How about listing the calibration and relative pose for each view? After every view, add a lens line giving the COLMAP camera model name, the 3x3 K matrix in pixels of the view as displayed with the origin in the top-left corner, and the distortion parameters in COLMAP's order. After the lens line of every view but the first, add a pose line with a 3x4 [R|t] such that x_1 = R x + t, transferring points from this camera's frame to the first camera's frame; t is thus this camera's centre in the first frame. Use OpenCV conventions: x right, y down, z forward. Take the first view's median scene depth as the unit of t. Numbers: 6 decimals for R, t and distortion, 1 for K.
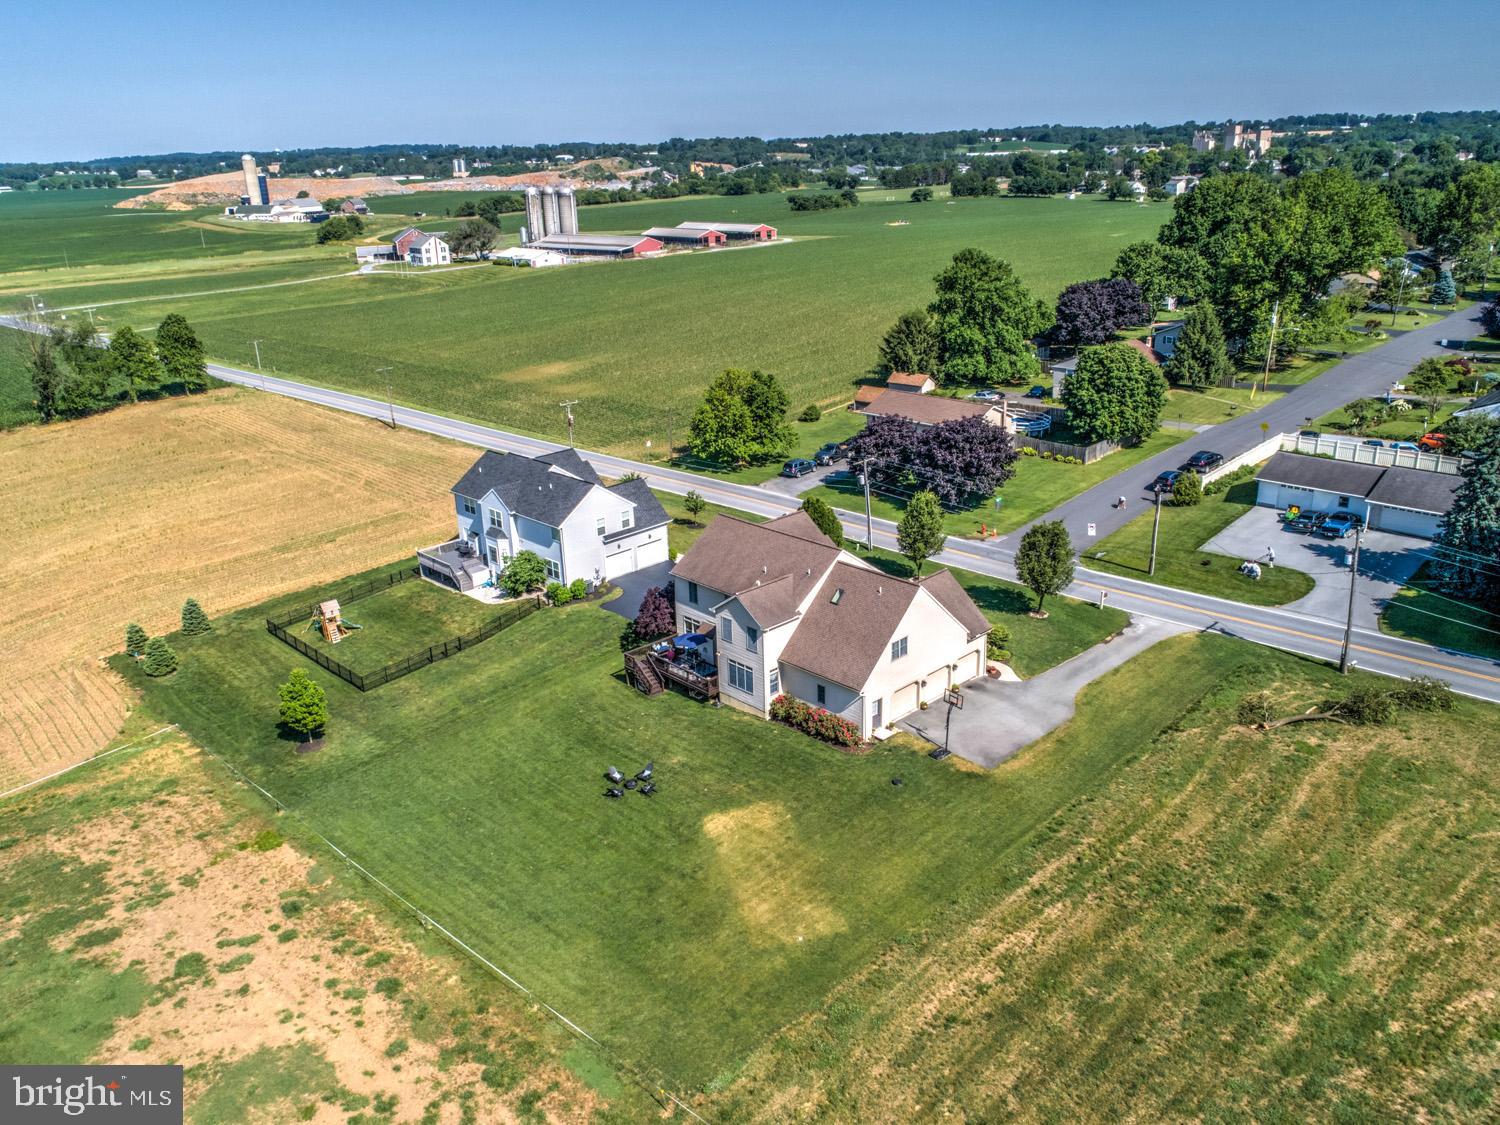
lens RADIAL K [[1135.5, 0, 751.6], [0, 1135.5, 565.0], [0, 0, 1]] dist [-0.019269, 0.008489]
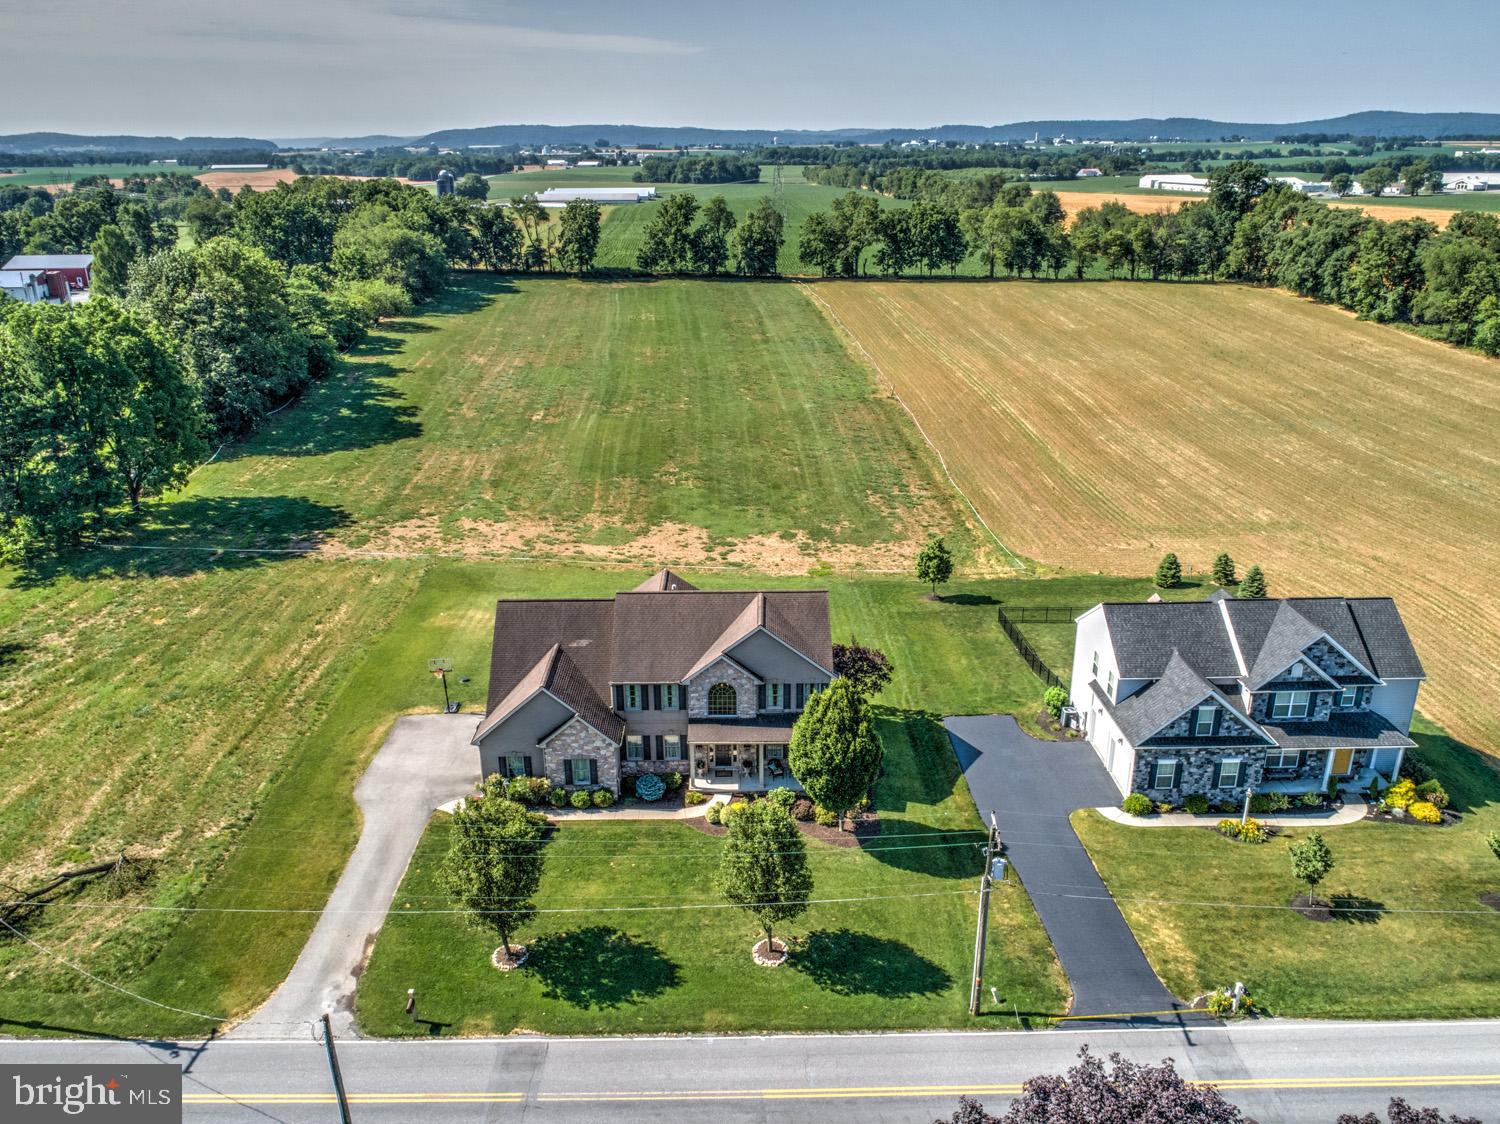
lens RADIAL K [[1134.5, 0, 752.3], [0, 1134.5, 565.5], [0, 0, 1]] dist [-0.020217, 0.009533]
pose [[-0.684971, 0.287099, -0.669618, 0.549607], [-0.227712, 0.788679, 0.571080, -0.515654], [0.692071, 0.543654, -0.474846, 1.389247]]
